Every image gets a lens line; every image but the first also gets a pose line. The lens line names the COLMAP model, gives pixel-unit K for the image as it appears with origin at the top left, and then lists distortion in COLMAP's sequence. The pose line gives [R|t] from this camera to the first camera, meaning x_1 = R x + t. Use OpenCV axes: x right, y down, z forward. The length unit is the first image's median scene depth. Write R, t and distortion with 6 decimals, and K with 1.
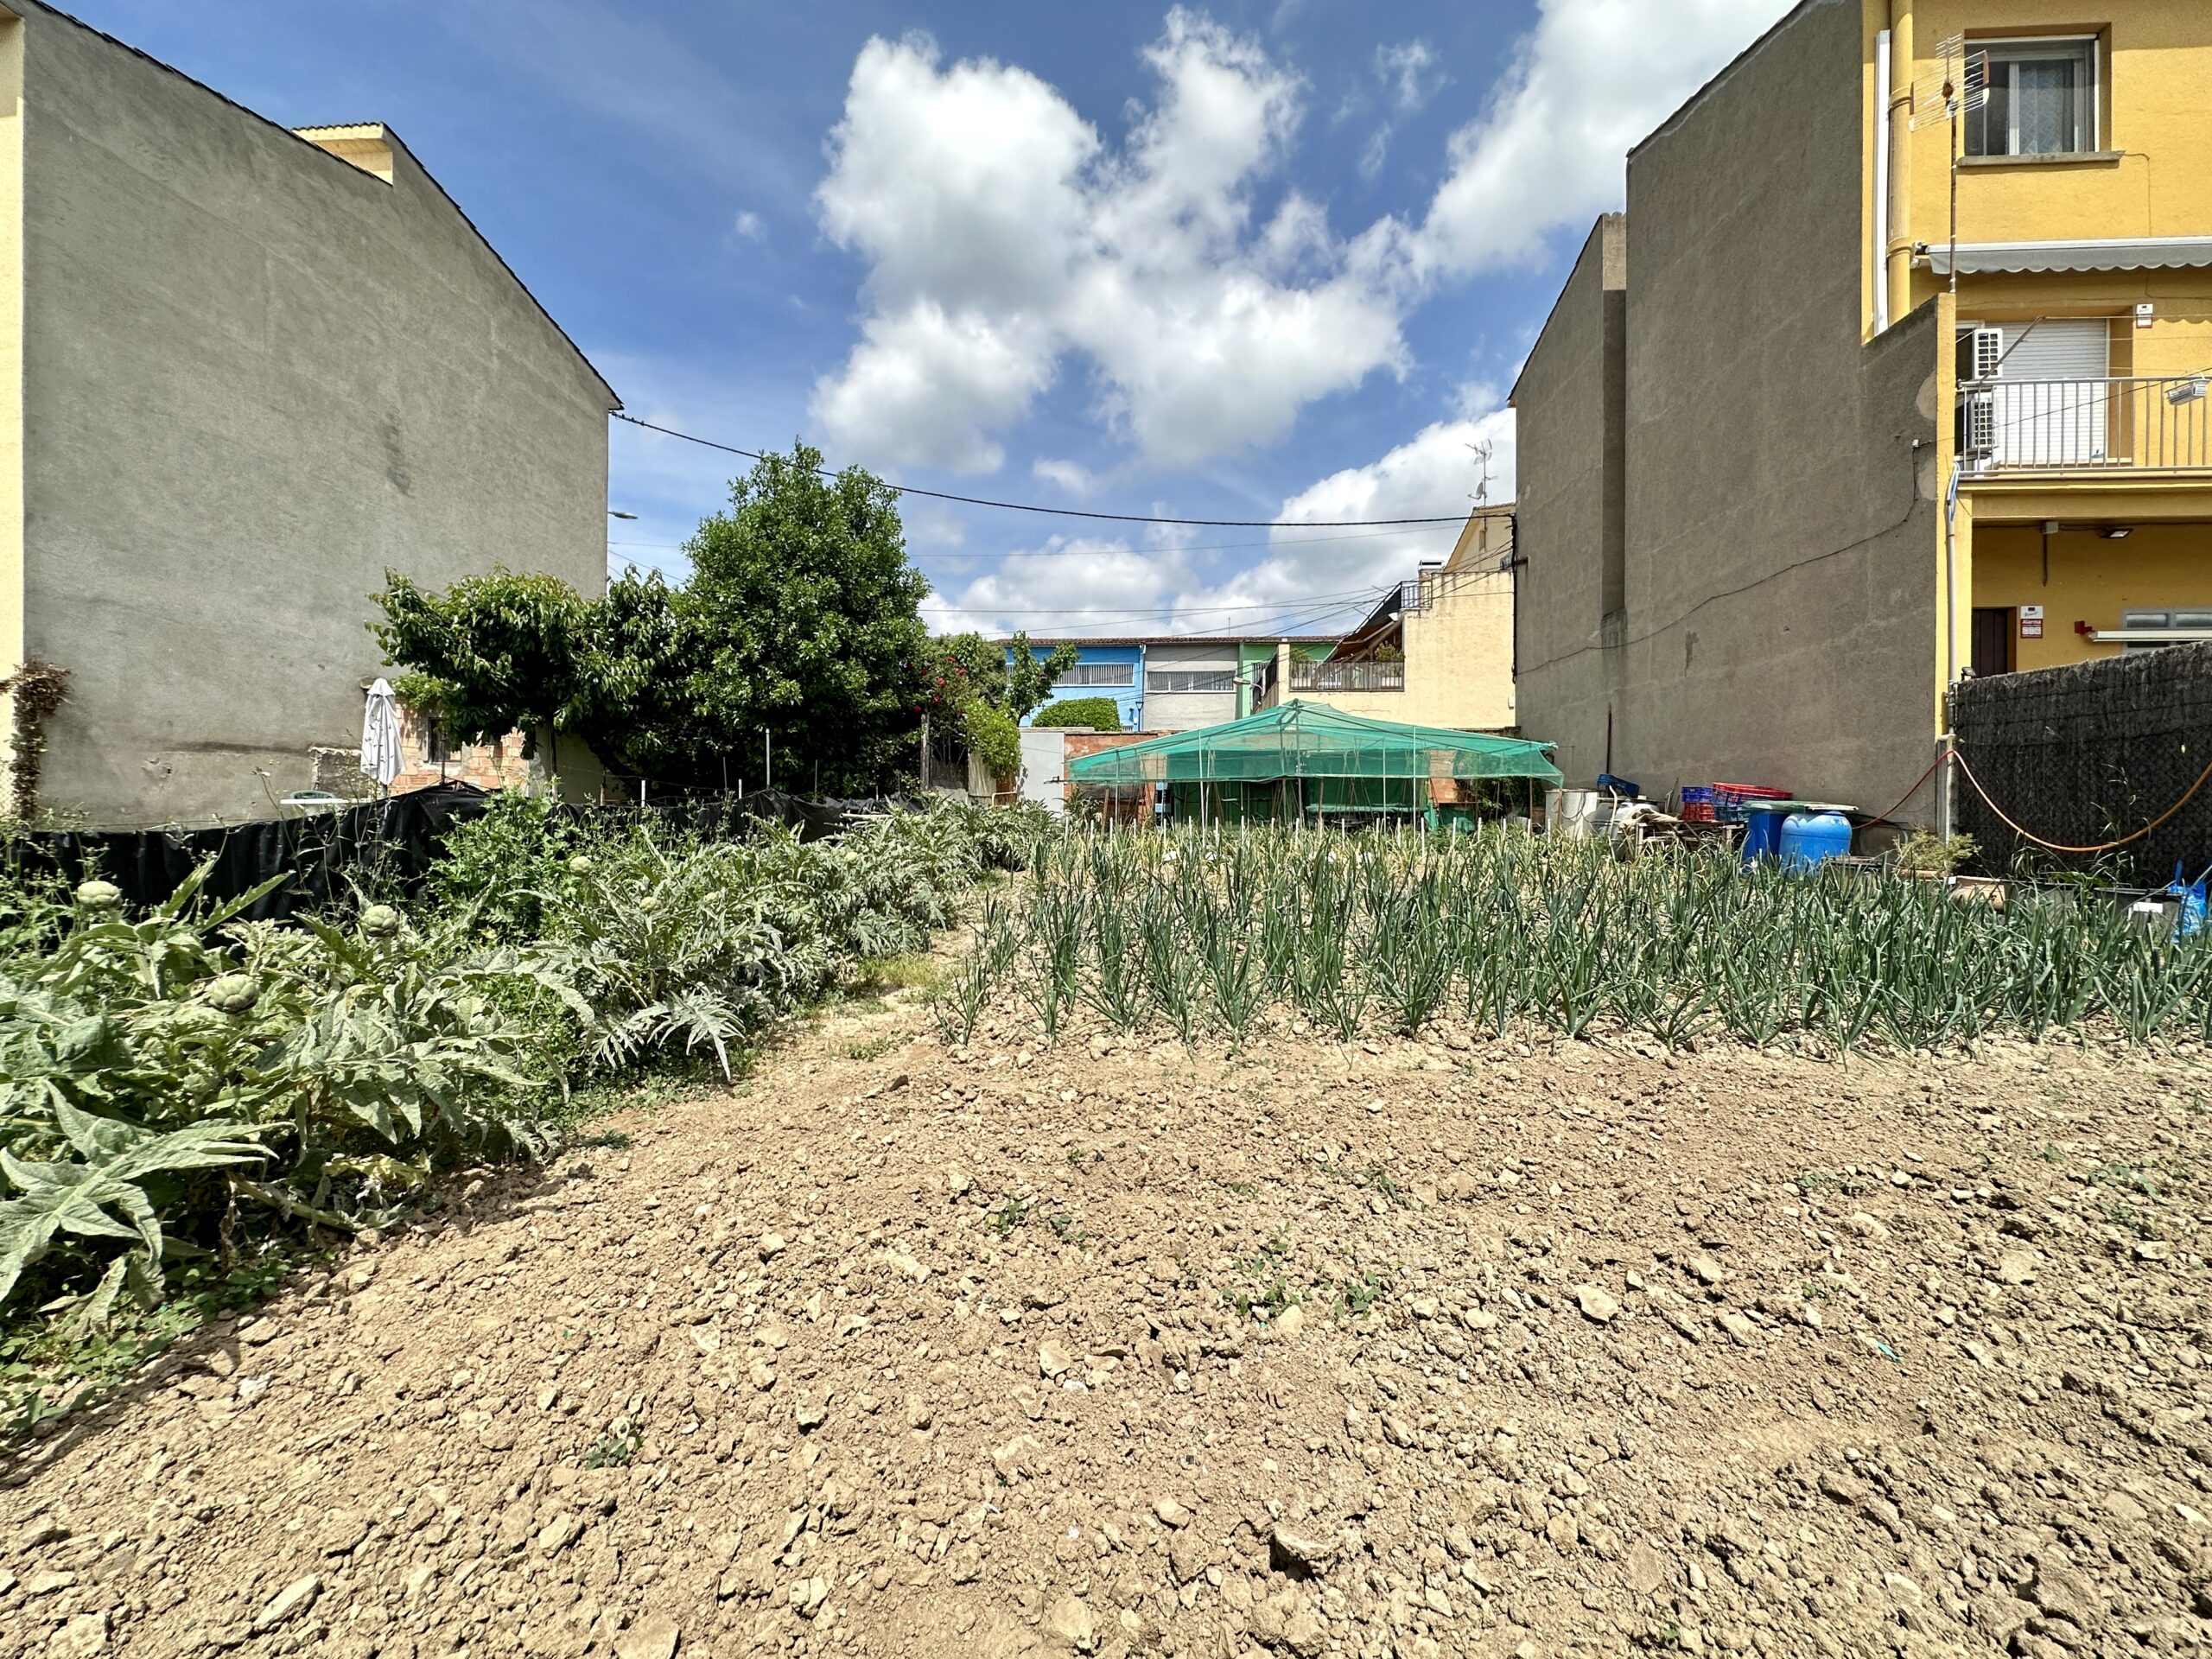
lens RADIAL K [[883.0, 0, 1096.0], [0, 883.0, 829.0], [0, 0, 1]] dist [-0.003568, 0.000385]
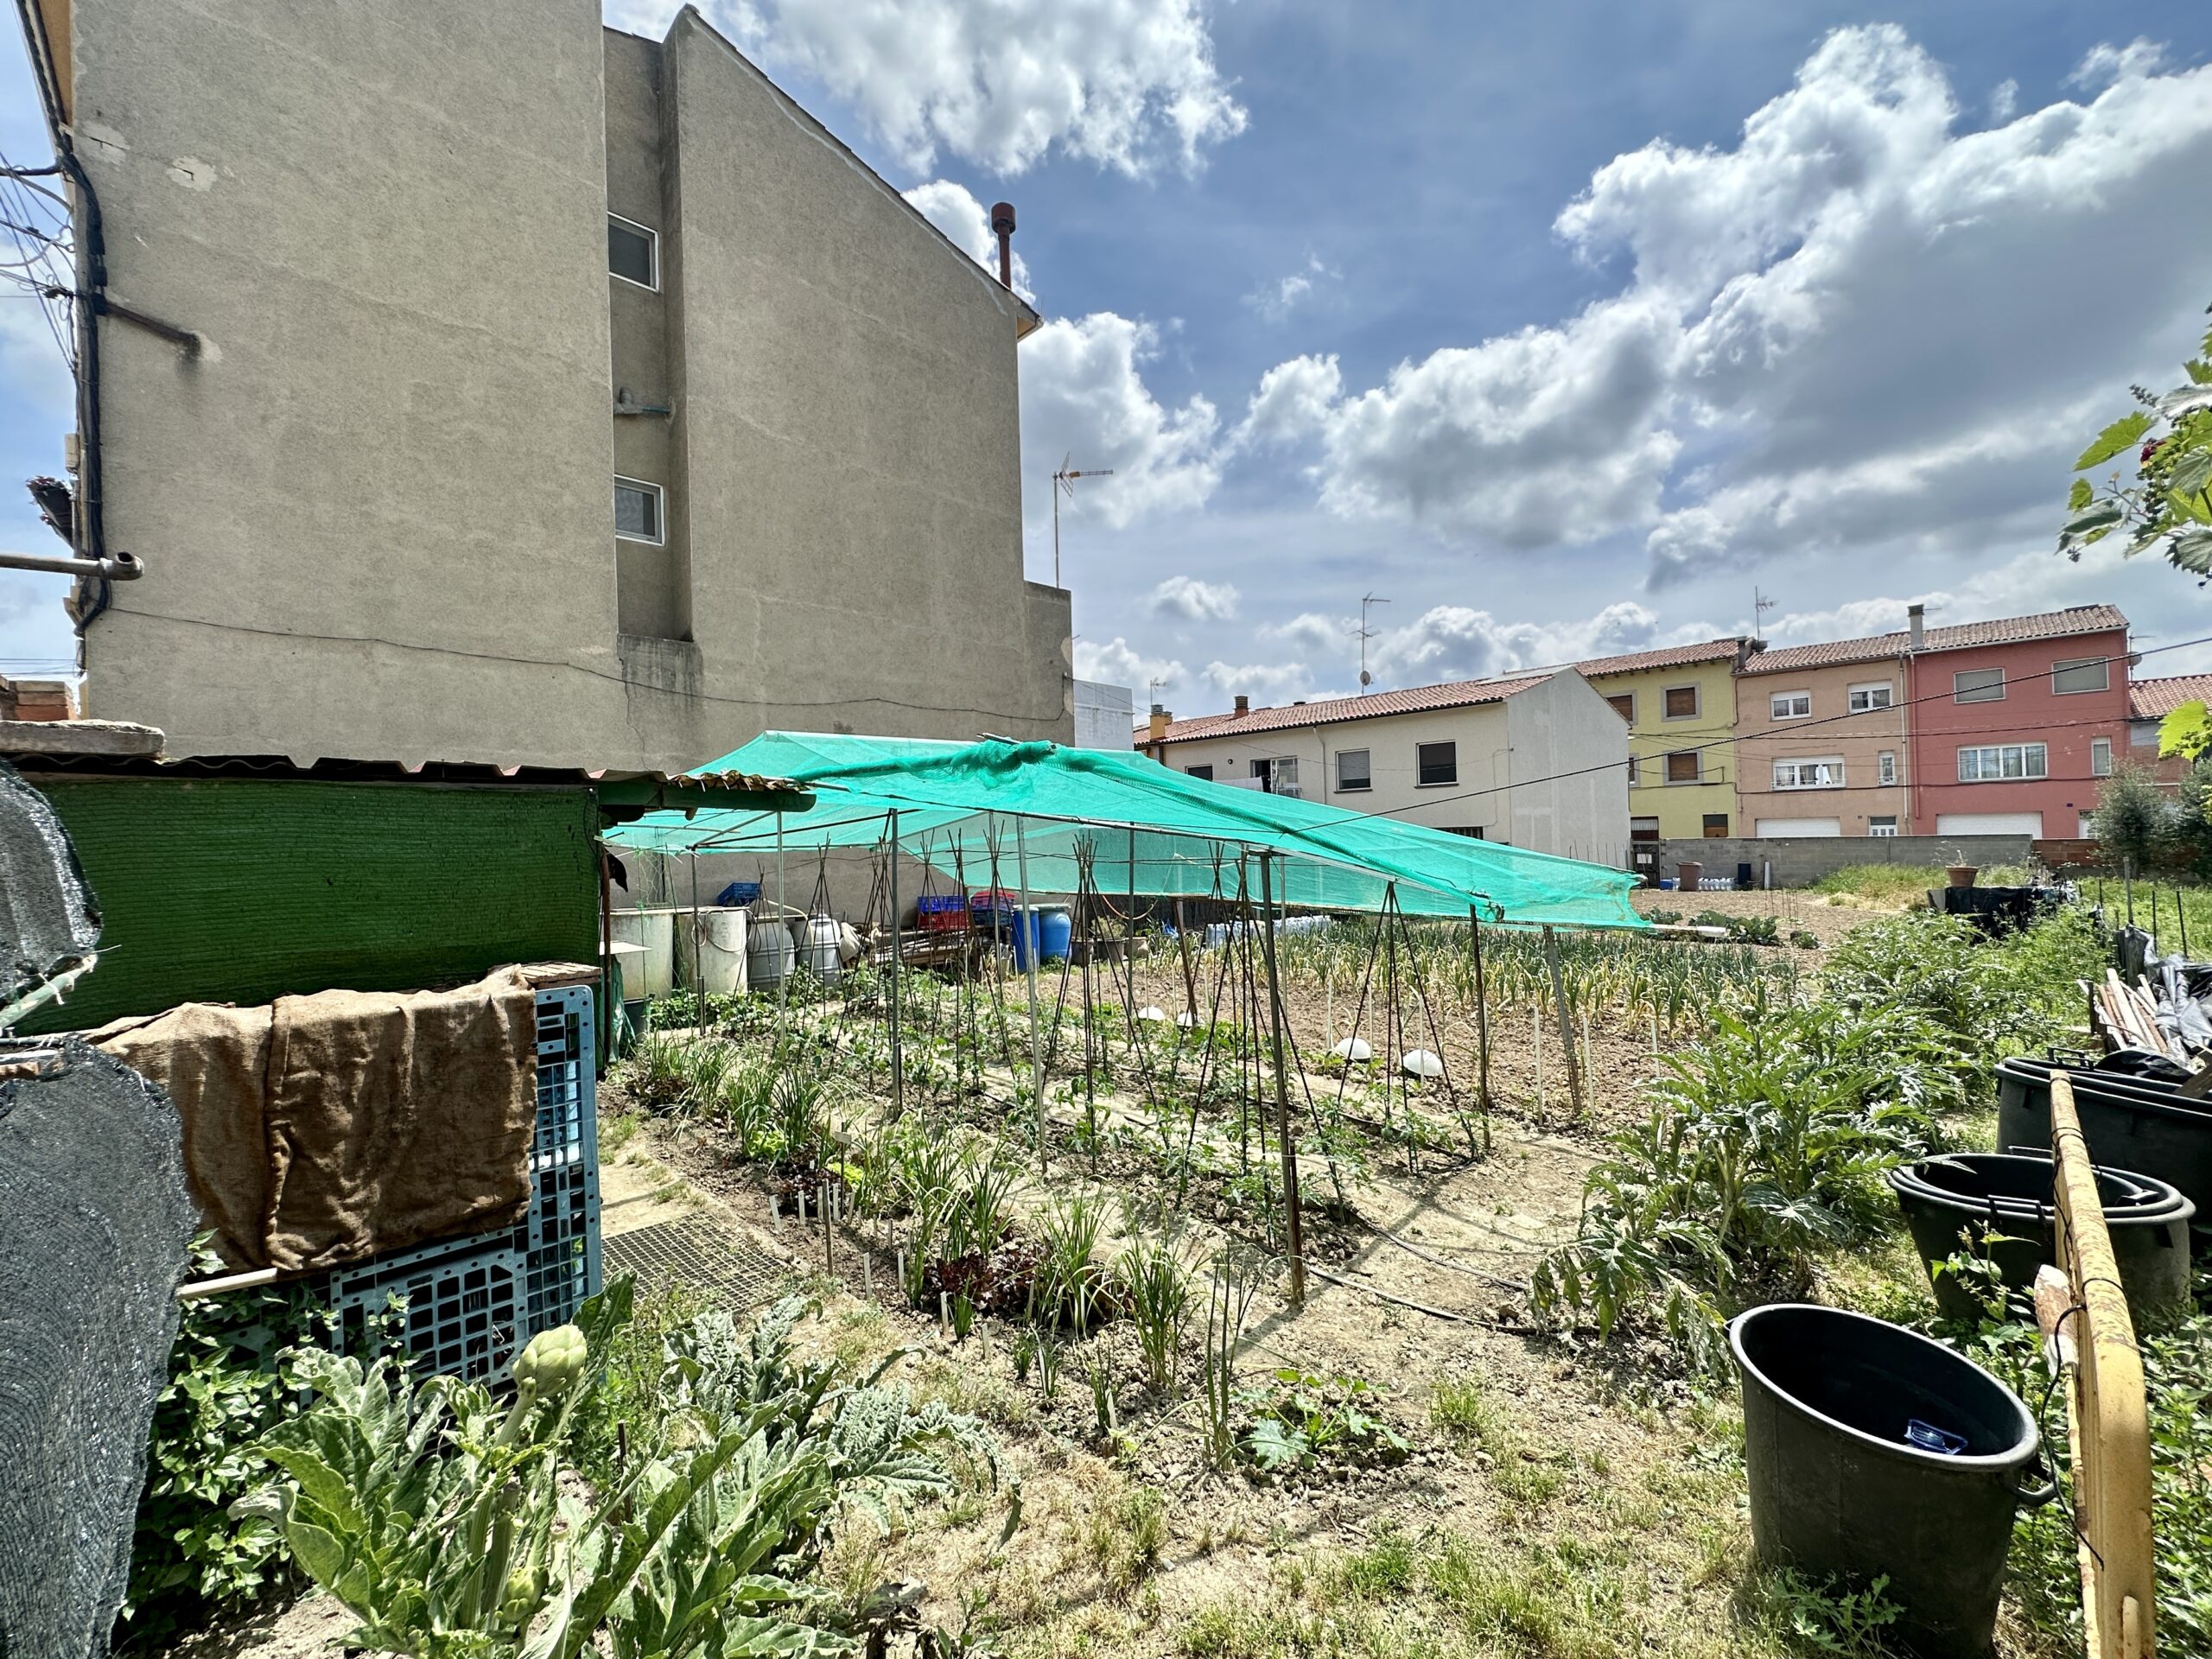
lens RADIAL K [[883.0, 0, 1095.7], [0, 883.0, 833.8], [0, 0, 1]] dist [-0.003568, 0.000385]
pose [[-0.751547, 0.019263, 0.659398, -0.112558], [0.029025, 0.999571, 0.003880, -0.111336], [-0.659040, 0.022055, -0.751784, 1.566692]]
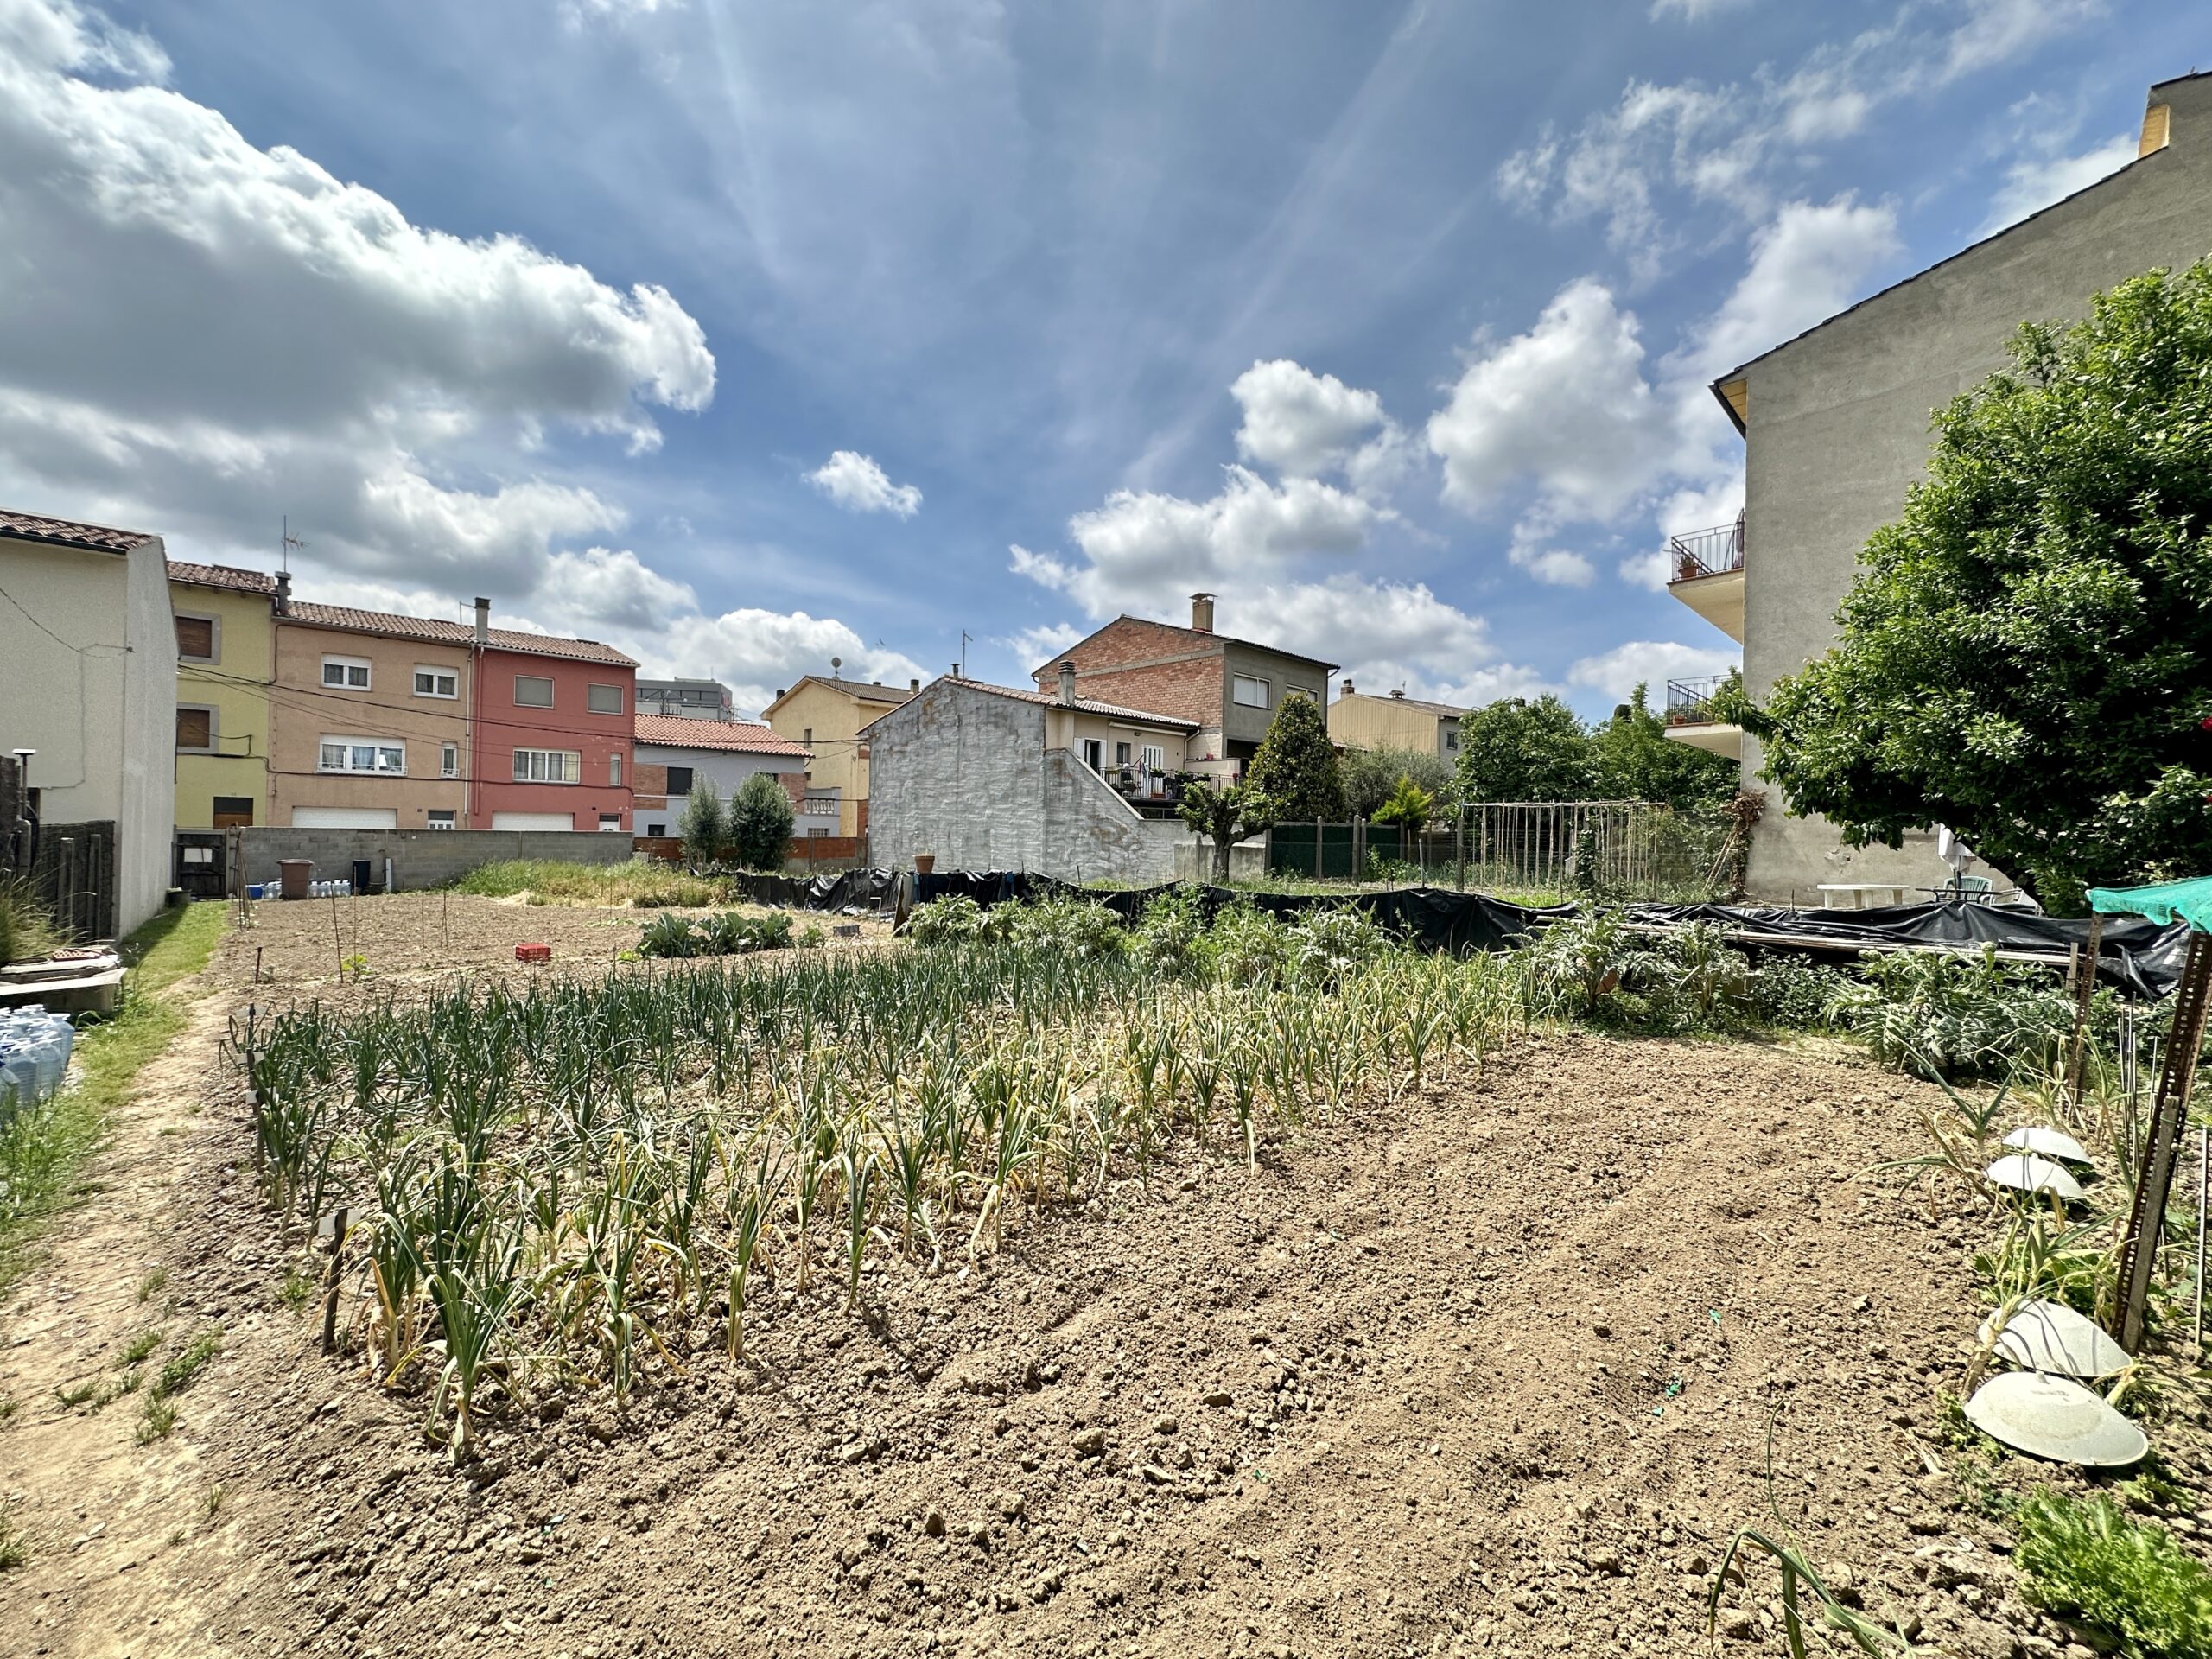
lens RADIAL K [[883.0, 0, 1124.2], [0, 883.0, 817.1], [0, 0, 1]] dist [-0.003568, 0.000385]
pose [[-0.663823, -0.028783, -0.747336, 0.541603], [-0.027764, 0.999519, -0.013834, -0.079657], [0.747375, 0.011565, -0.664302, 1.016940]]
